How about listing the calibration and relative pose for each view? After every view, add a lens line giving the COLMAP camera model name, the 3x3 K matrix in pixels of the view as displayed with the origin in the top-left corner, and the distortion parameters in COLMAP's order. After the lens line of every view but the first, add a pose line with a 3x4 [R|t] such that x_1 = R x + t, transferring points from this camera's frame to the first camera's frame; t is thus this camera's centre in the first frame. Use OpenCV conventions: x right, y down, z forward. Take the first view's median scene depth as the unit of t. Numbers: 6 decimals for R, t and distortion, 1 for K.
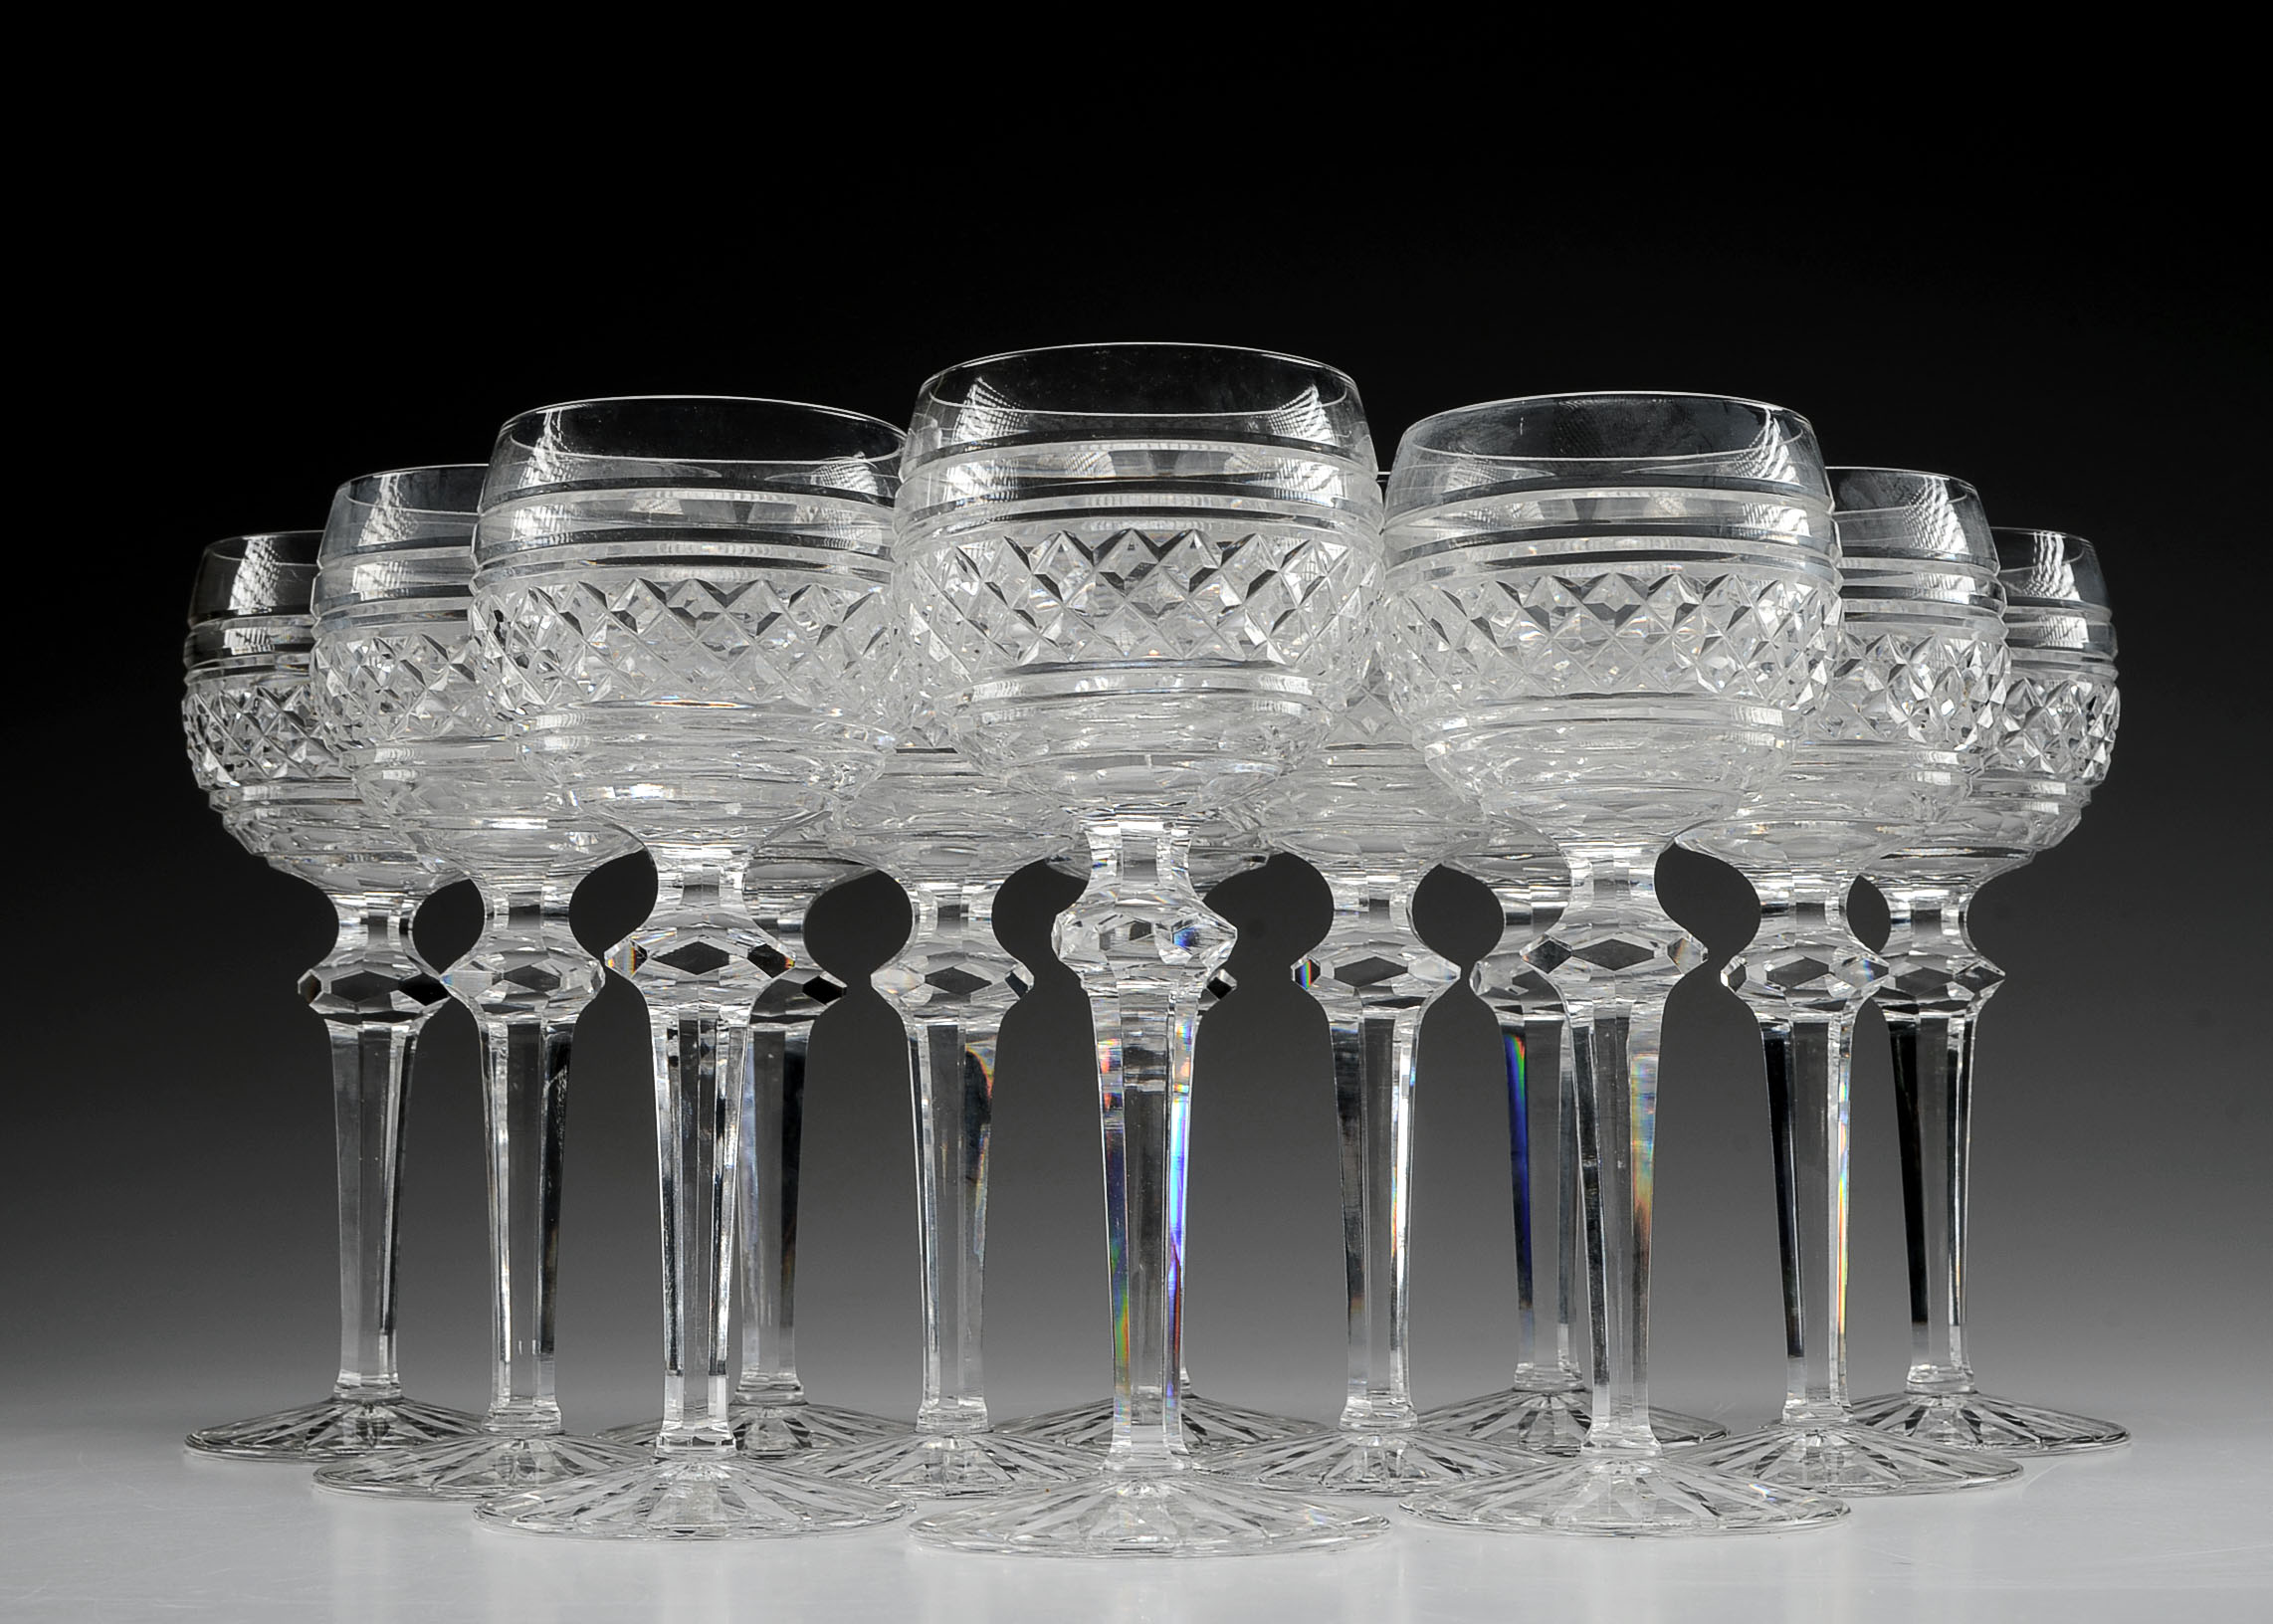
lens RADIAL K [[3816.2, 0, 1136.5], [0, 3816.2, 812.0], [0, 0, 1]] dist [0.006024, 0.012226]
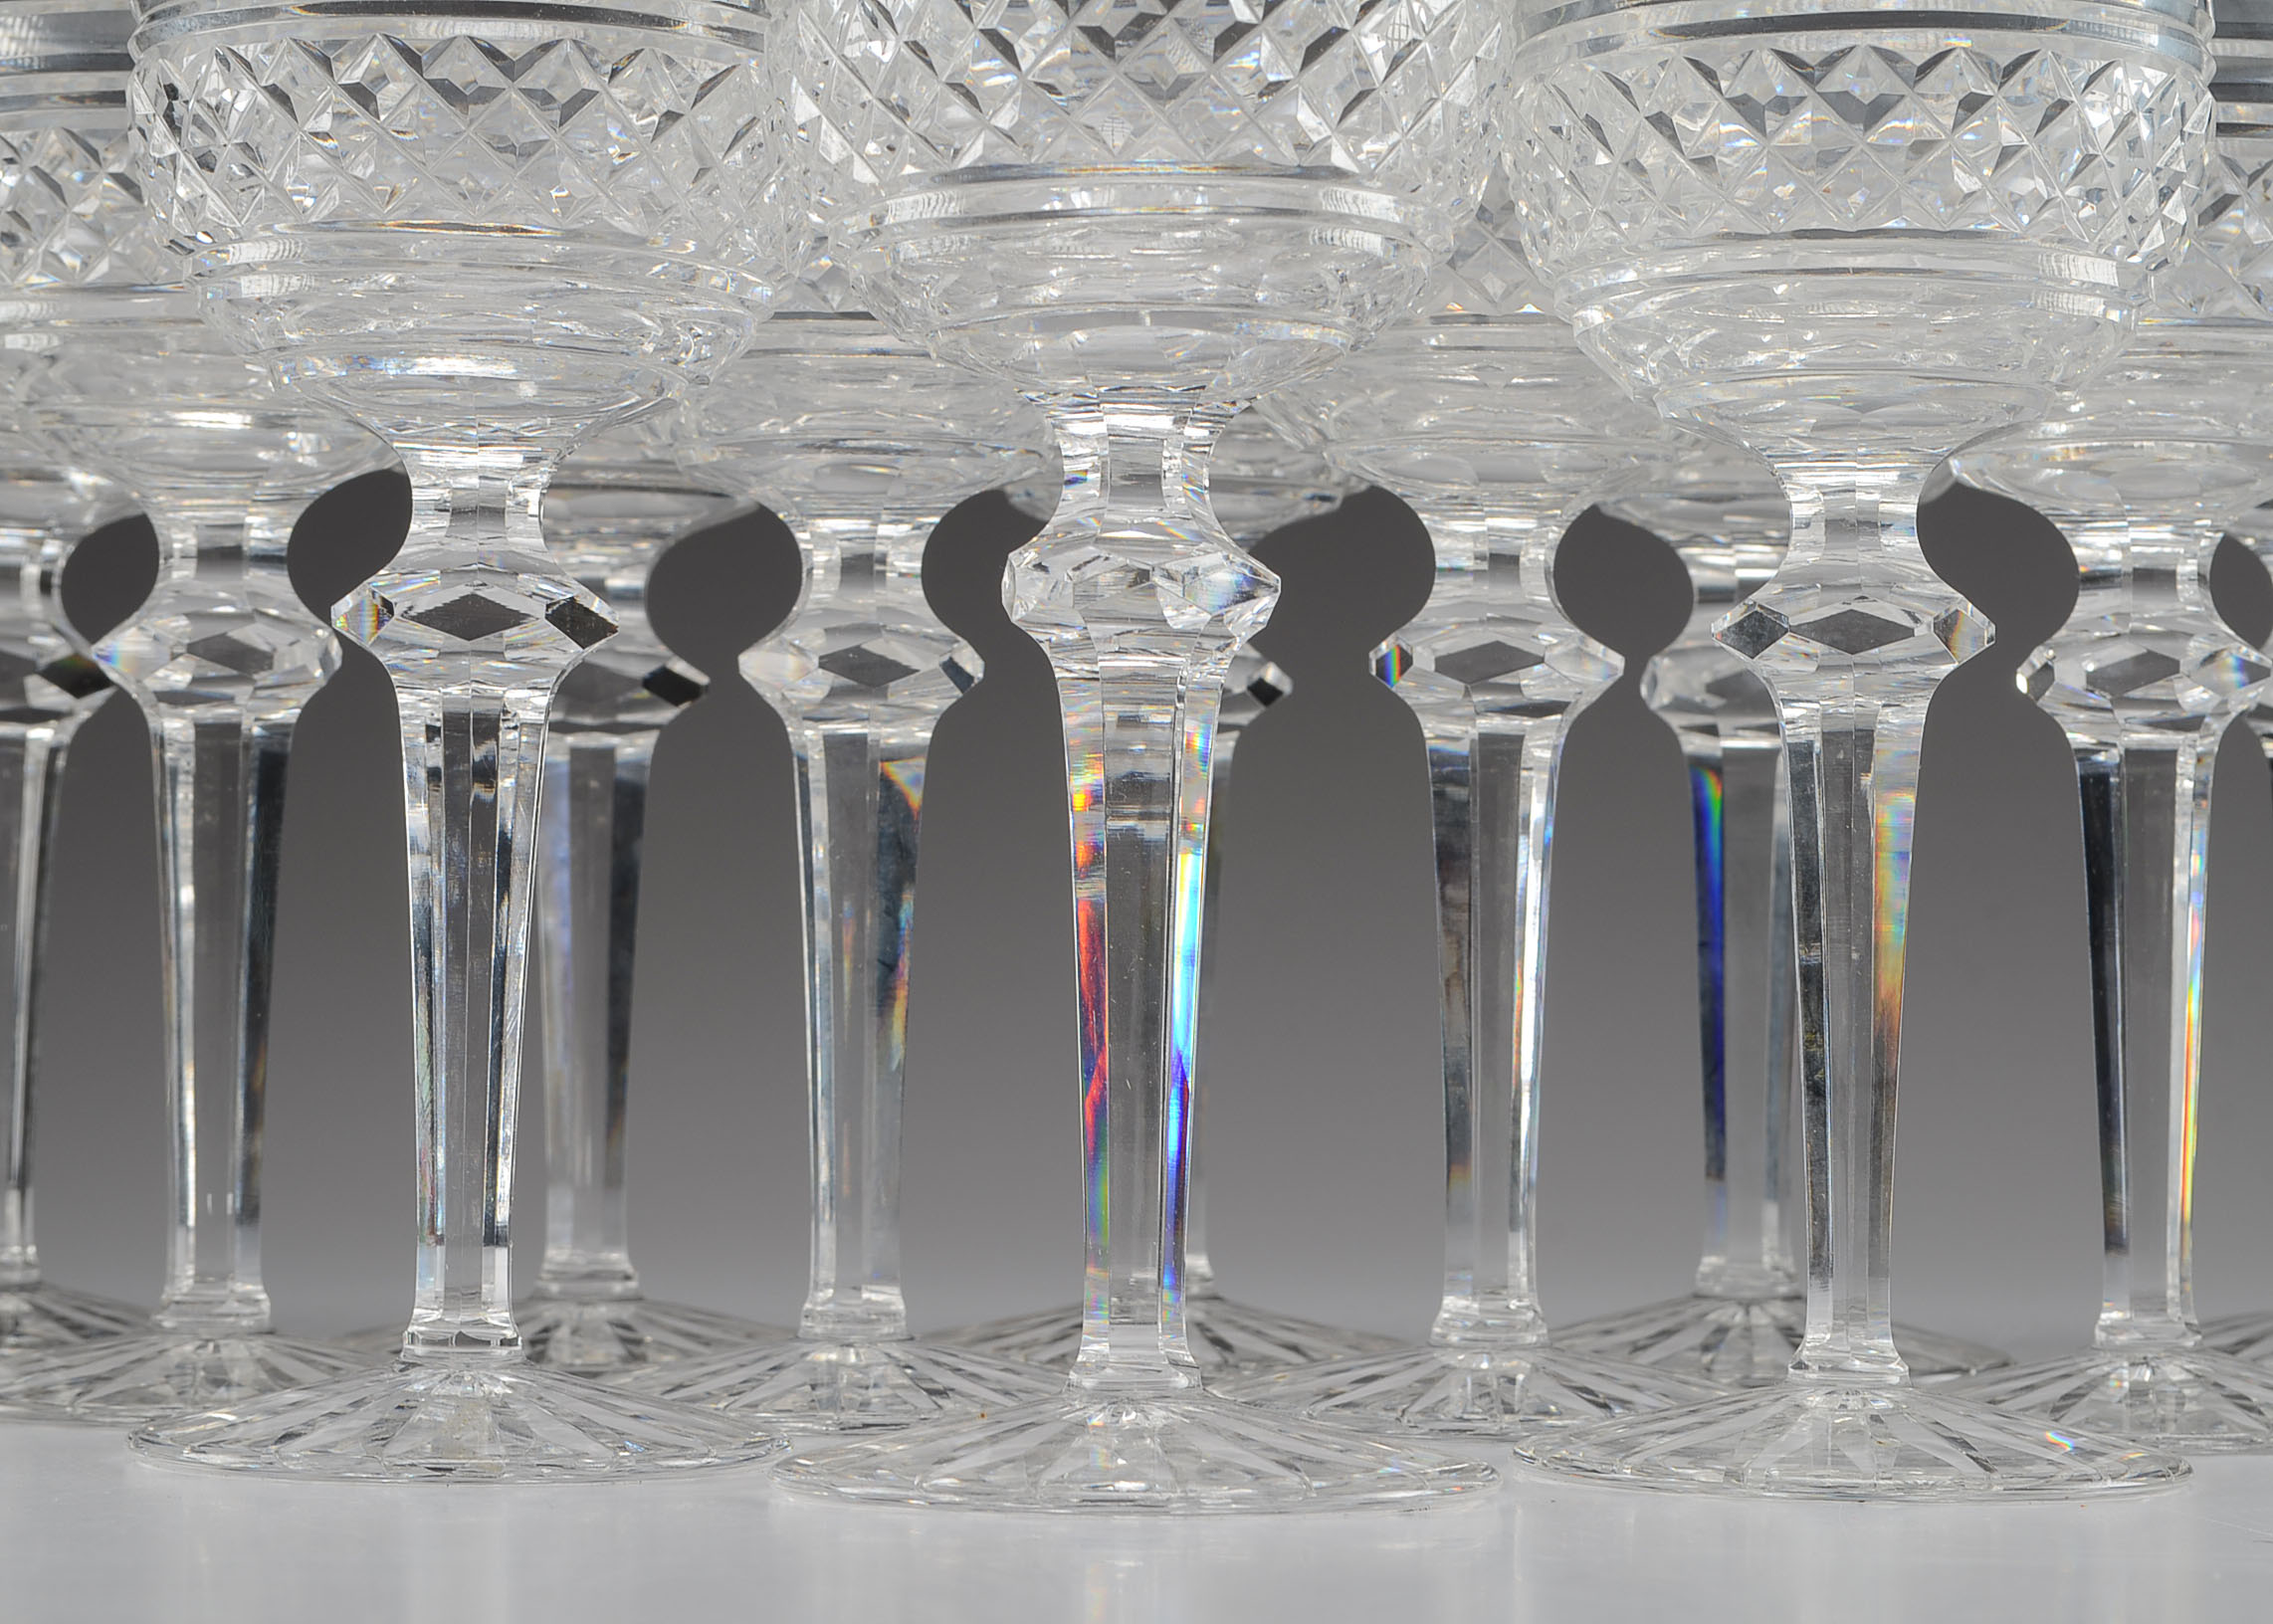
lens RADIAL K [[5549.1, 0, 1136.5], [0, 5549.1, 812.0], [0, 0, 1]] dist [0.005426, 0.678354]
pose [[0.999857, 0.014451, -0.008827, 0.009037], [-0.013951, 0.998423, 0.054372, 0.016750], [0.009598, -0.054241, 0.998482, 0.032890]]
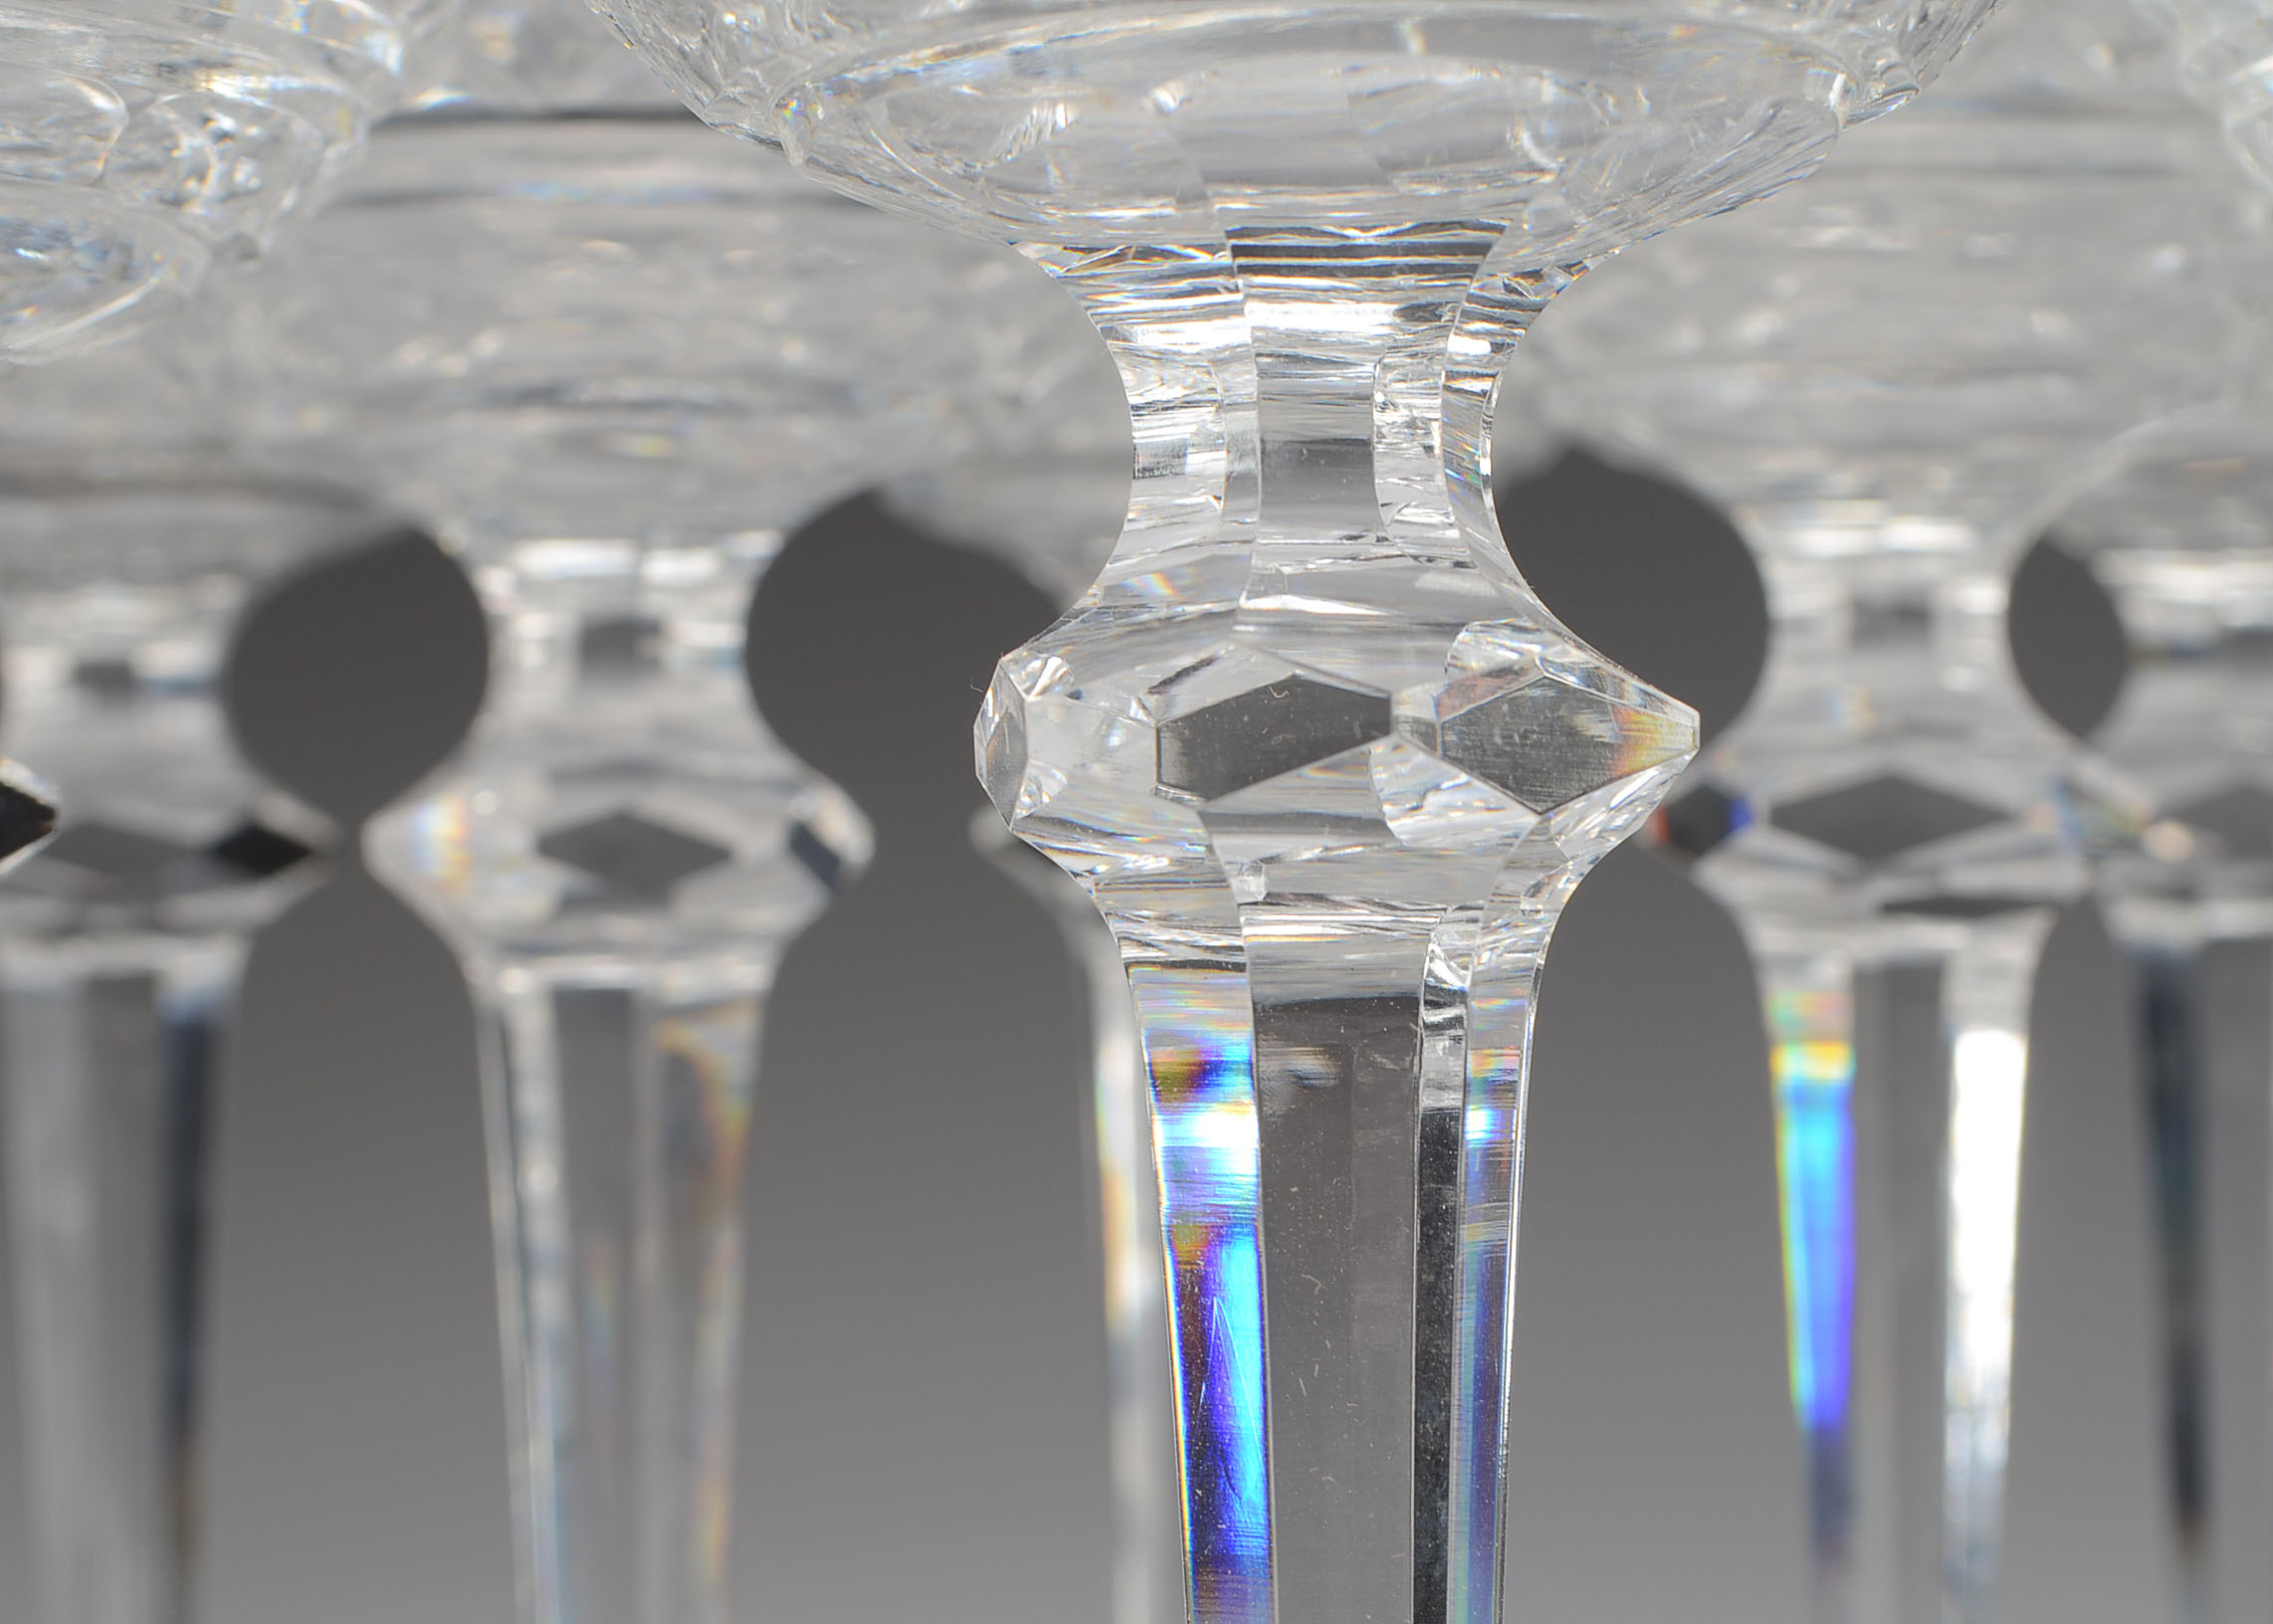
lens RADIAL K [[5549.1, 0, 1136.5], [0, 5549.1, 812.0], [0, 0, 1]] dist [0.005426, 0.678354]
pose [[0.999292, -0.003040, 0.037489, -0.022608], [0.000726, 0.998103, 0.061569, 0.012420], [-0.037605, -0.061498, 0.997399, 0.542812]]
